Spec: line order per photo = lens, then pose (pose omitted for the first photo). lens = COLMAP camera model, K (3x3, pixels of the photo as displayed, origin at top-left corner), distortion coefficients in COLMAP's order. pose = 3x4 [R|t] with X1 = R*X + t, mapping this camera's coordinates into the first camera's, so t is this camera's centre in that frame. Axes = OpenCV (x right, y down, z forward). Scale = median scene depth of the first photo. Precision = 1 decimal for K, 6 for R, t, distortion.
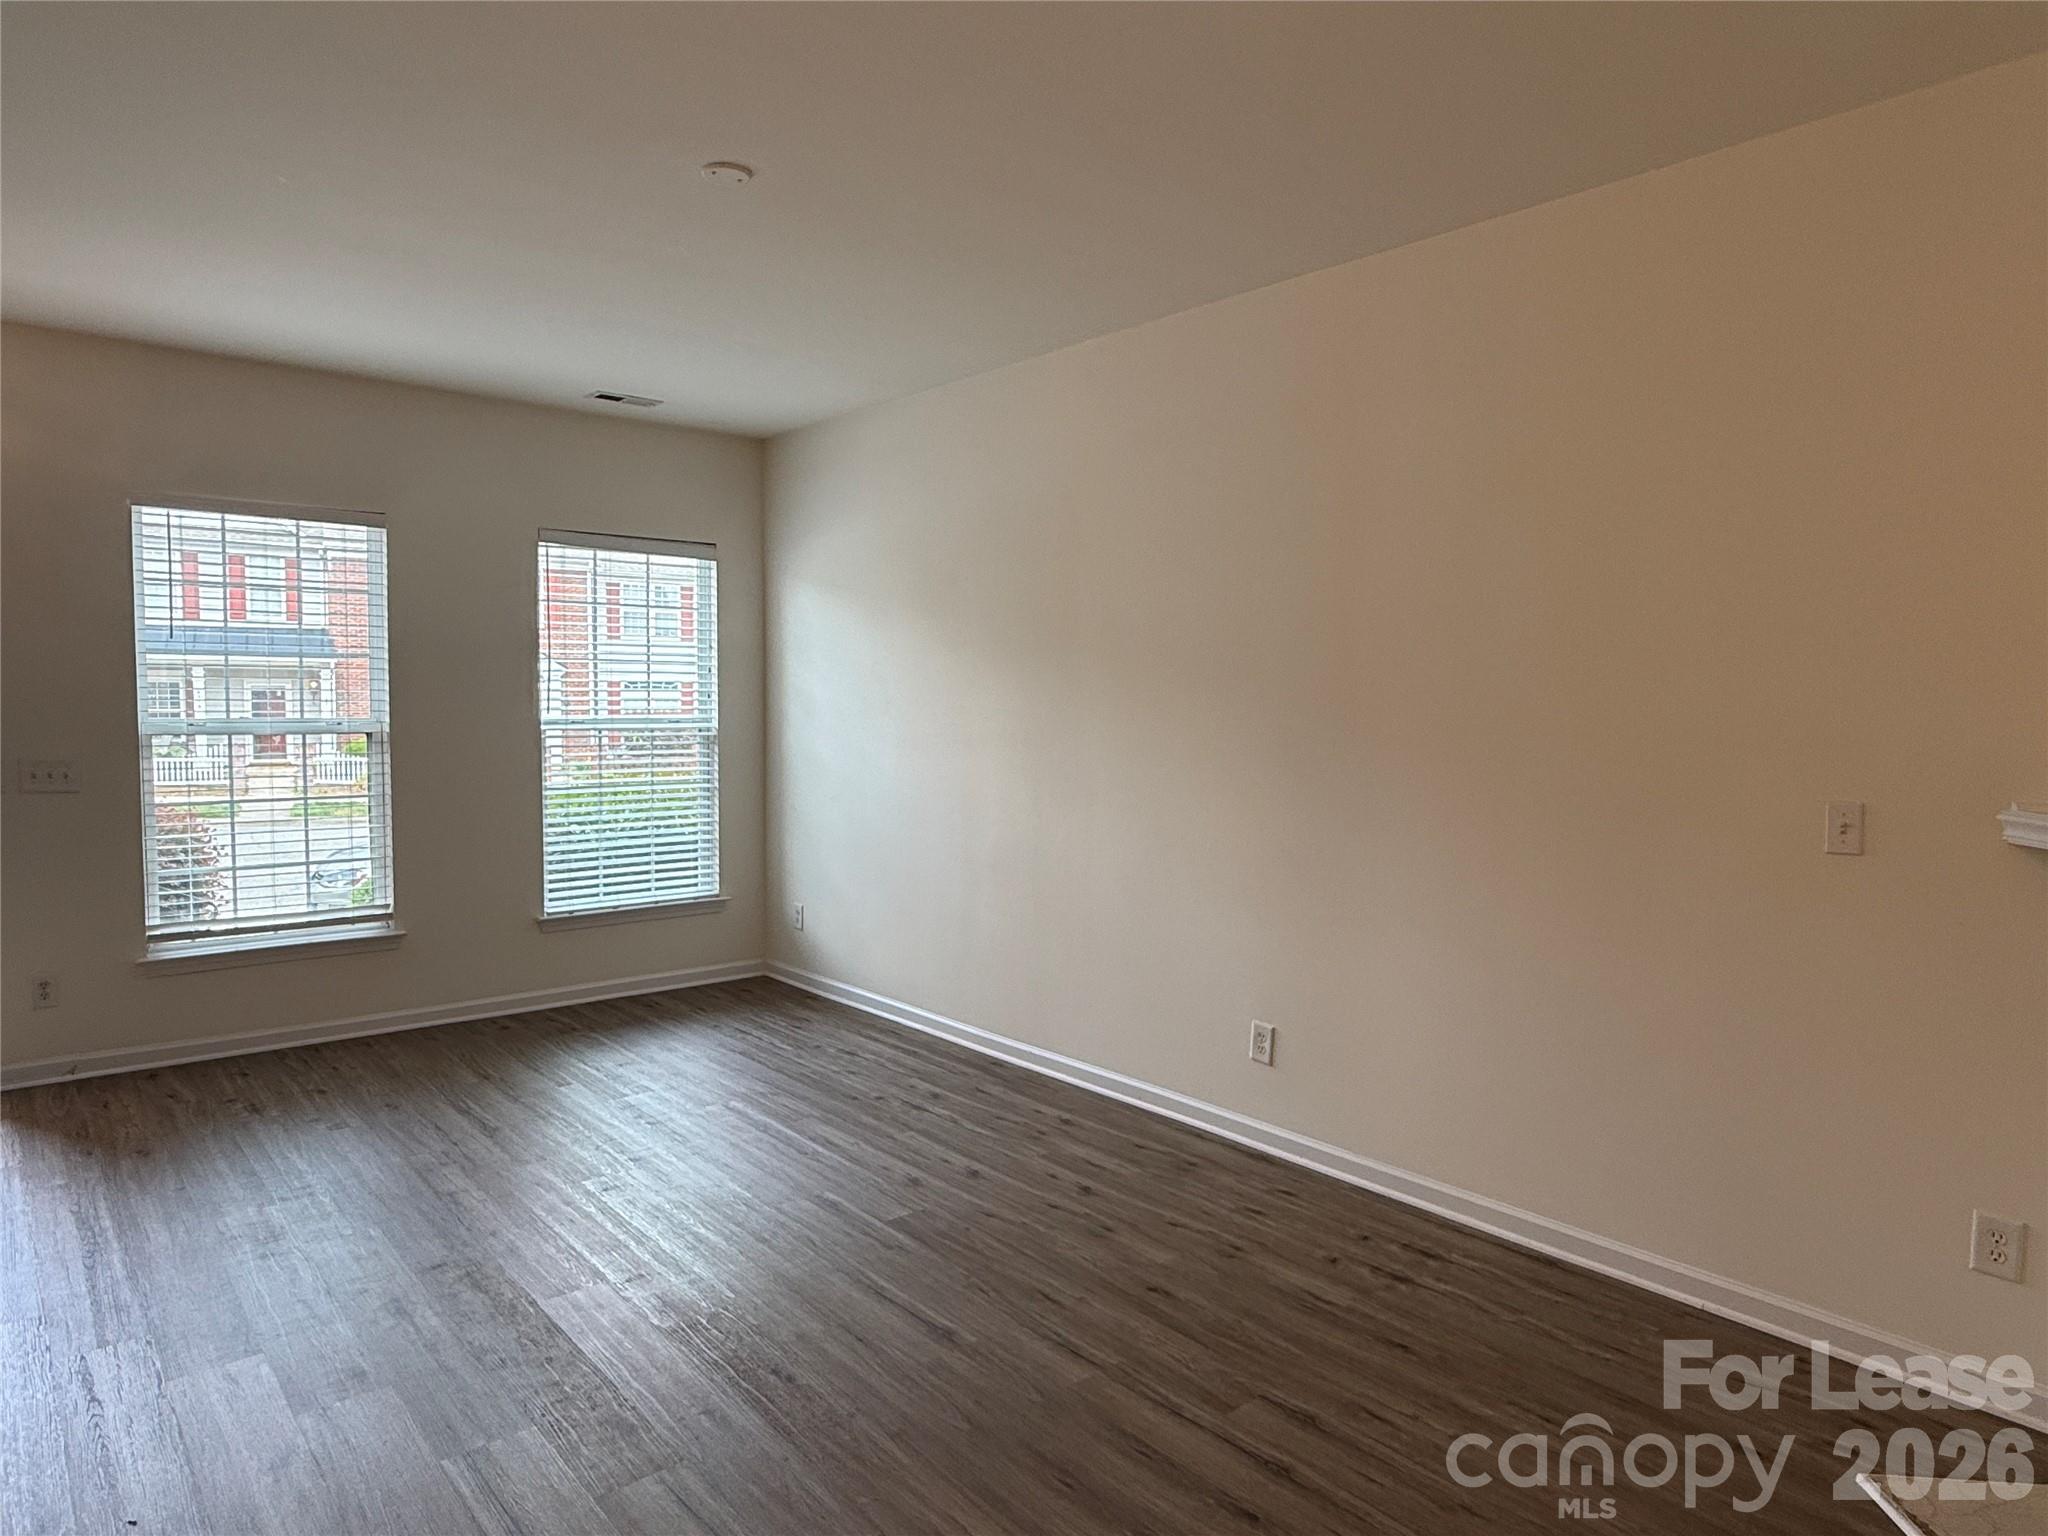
lens RADIAL K [[1263.5, 0, 1024.0], [0, 1263.5, 768.0], [0, 0, 1]] dist [-0.001247, -0.000380]
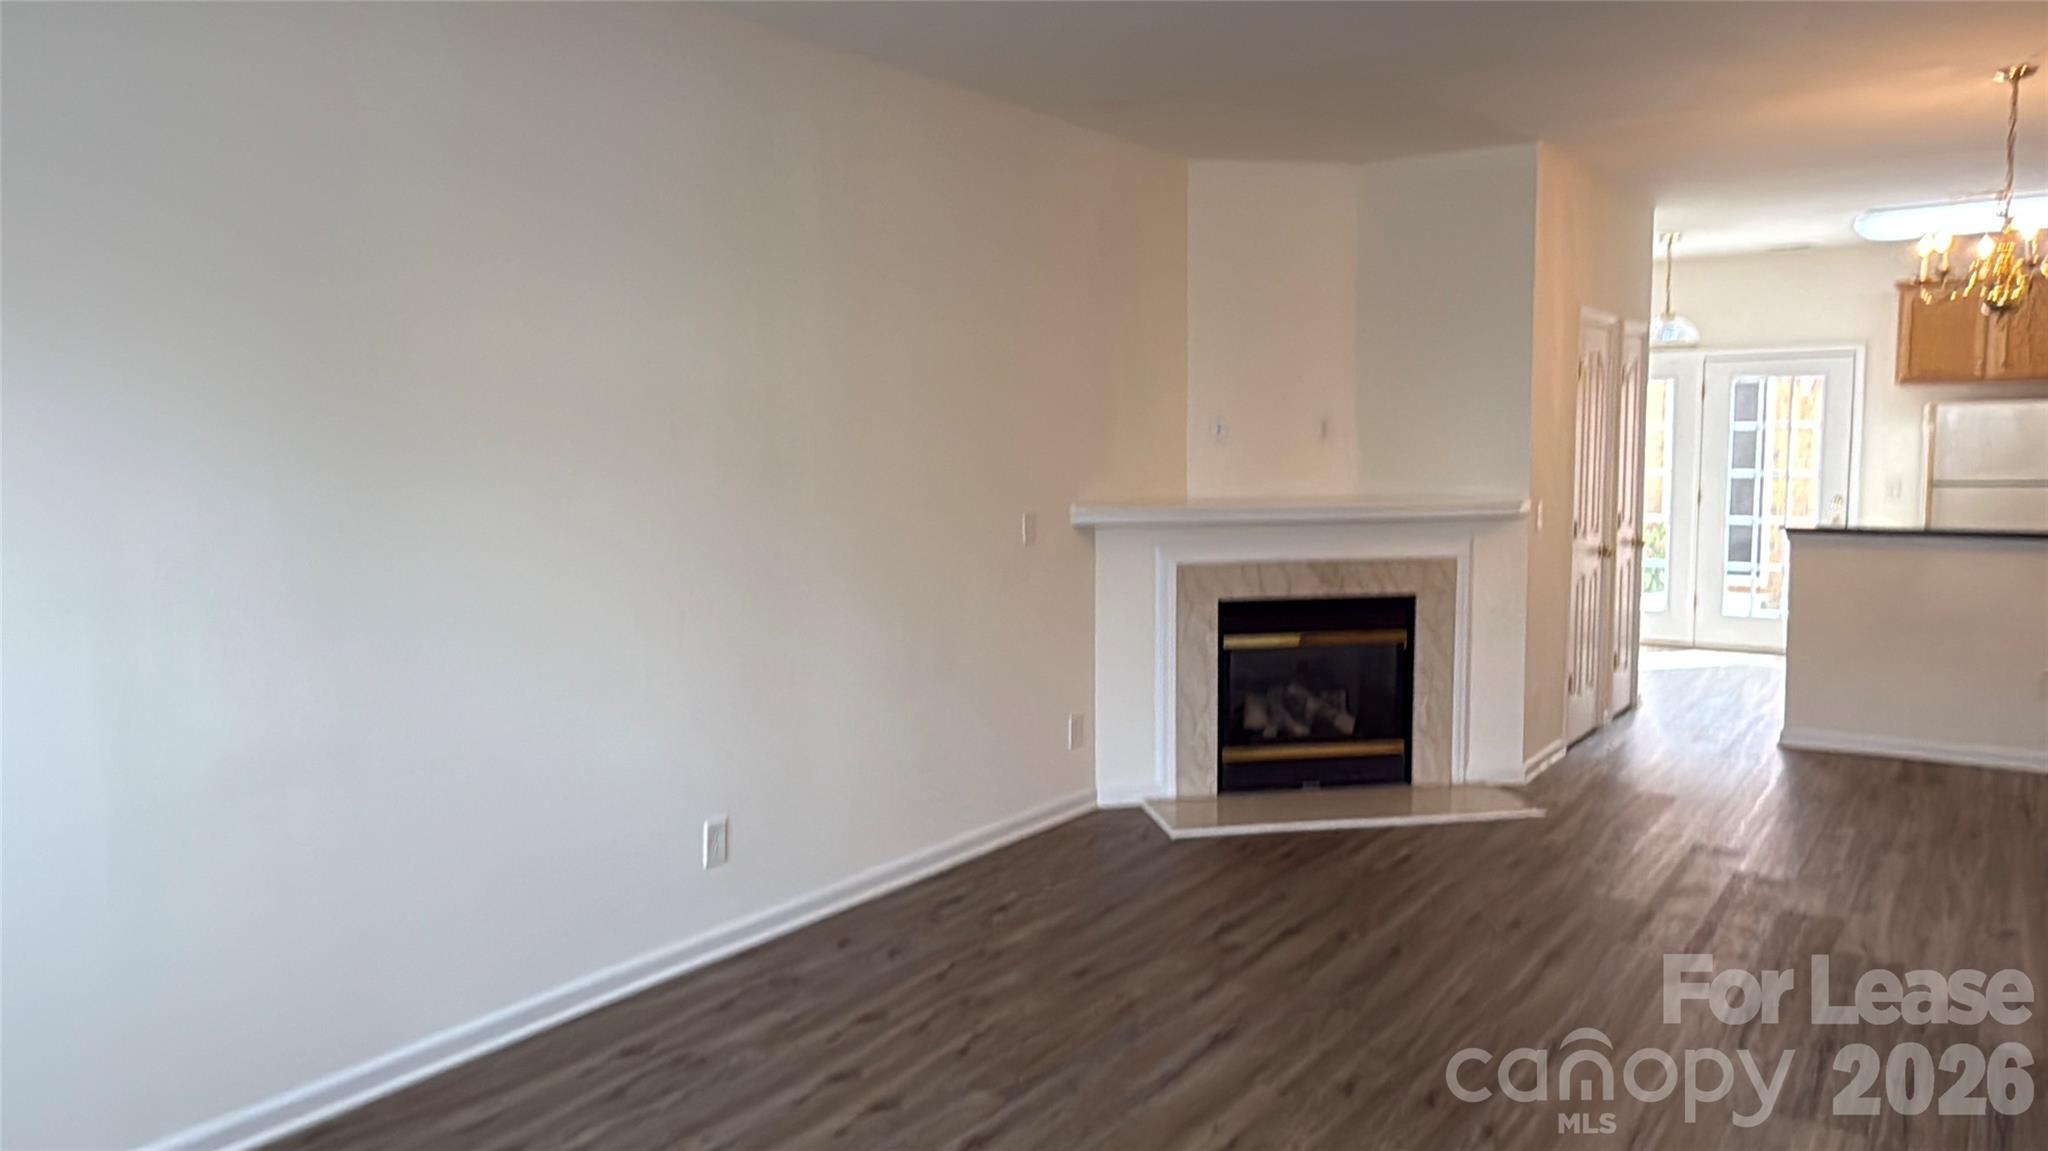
lens RADIAL K [[1435.4, 0, 1024.0], [0, 1435.4, 575.5], [0, 0, 1]] dist [0.000877, 0.000232]
pose [[-0.258771, -0.096433, 0.961113, -1.043409], [0.061995, 0.991295, 0.116154, -0.096086], [-0.963947, 0.089642, -0.250540, 1.271040]]
